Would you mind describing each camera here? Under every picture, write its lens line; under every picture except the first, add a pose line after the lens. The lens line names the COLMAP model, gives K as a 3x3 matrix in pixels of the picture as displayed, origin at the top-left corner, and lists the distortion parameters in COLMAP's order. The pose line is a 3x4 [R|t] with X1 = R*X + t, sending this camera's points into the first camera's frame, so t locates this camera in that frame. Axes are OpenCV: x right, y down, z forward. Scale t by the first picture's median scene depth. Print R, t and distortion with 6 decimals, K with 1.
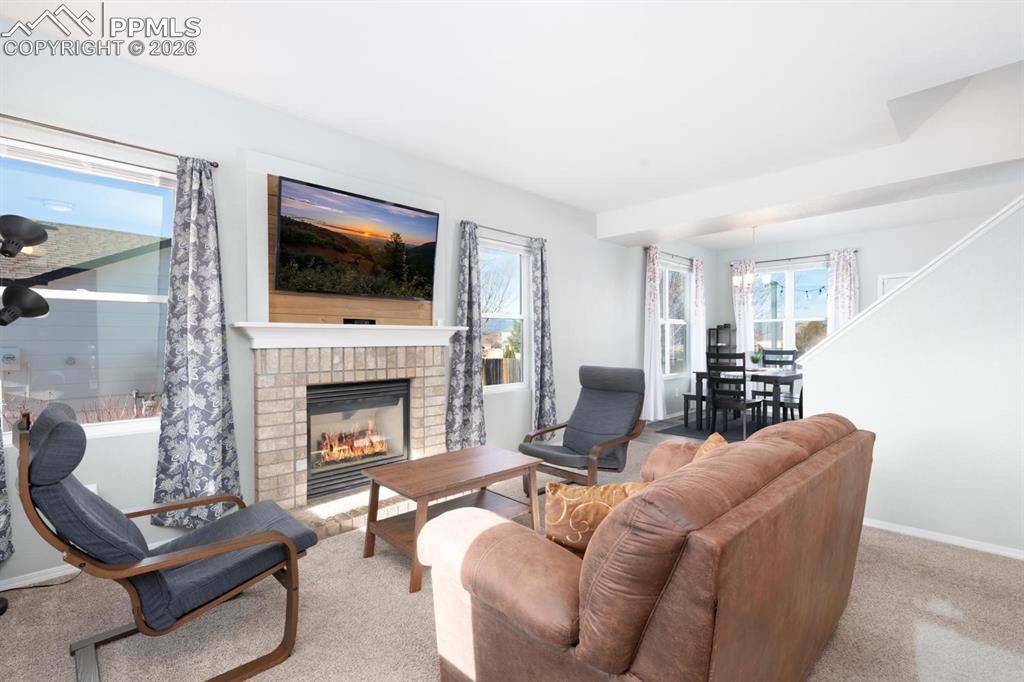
lens RADIAL K [[466.7, 0, 514.2], [0, 466.7, 341.3], [0, 0, 1]] dist [0.007927, -0.000501]
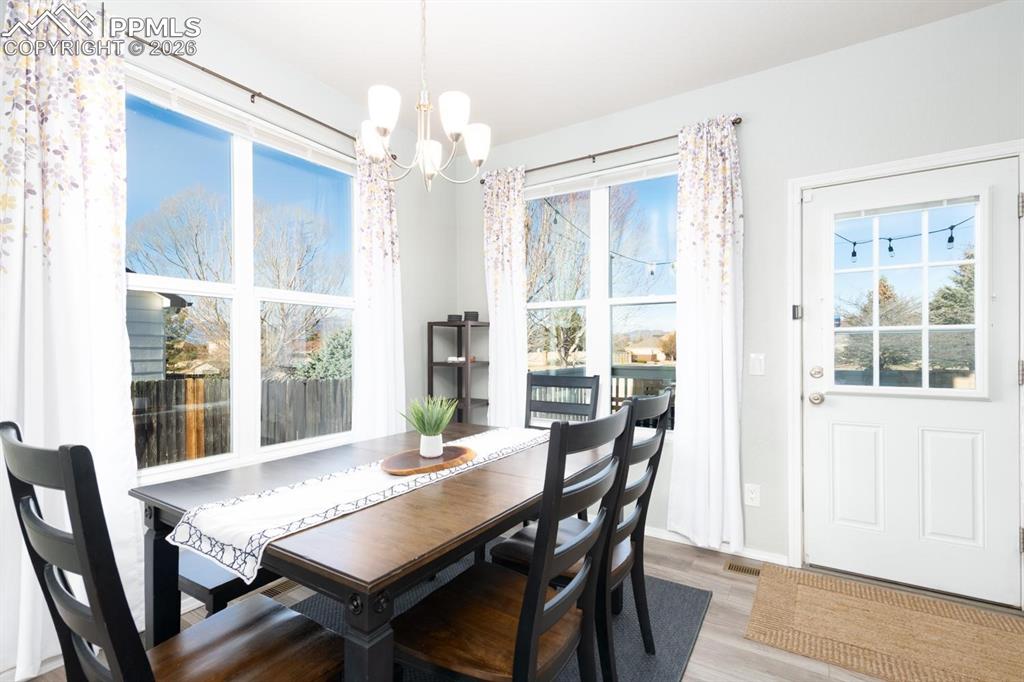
lens RADIAL K [[466.7, 0, 508.9], [0, 466.7, 344.4], [0, 0, 1]] dist [0.007927, -0.000501]
pose [[0.975816, 0.003567, 0.218563, 0.462355], [-0.003551, 0.999994, -0.000464, -0.009812], [-0.218563, -0.000323, 0.975823, 0.664039]]
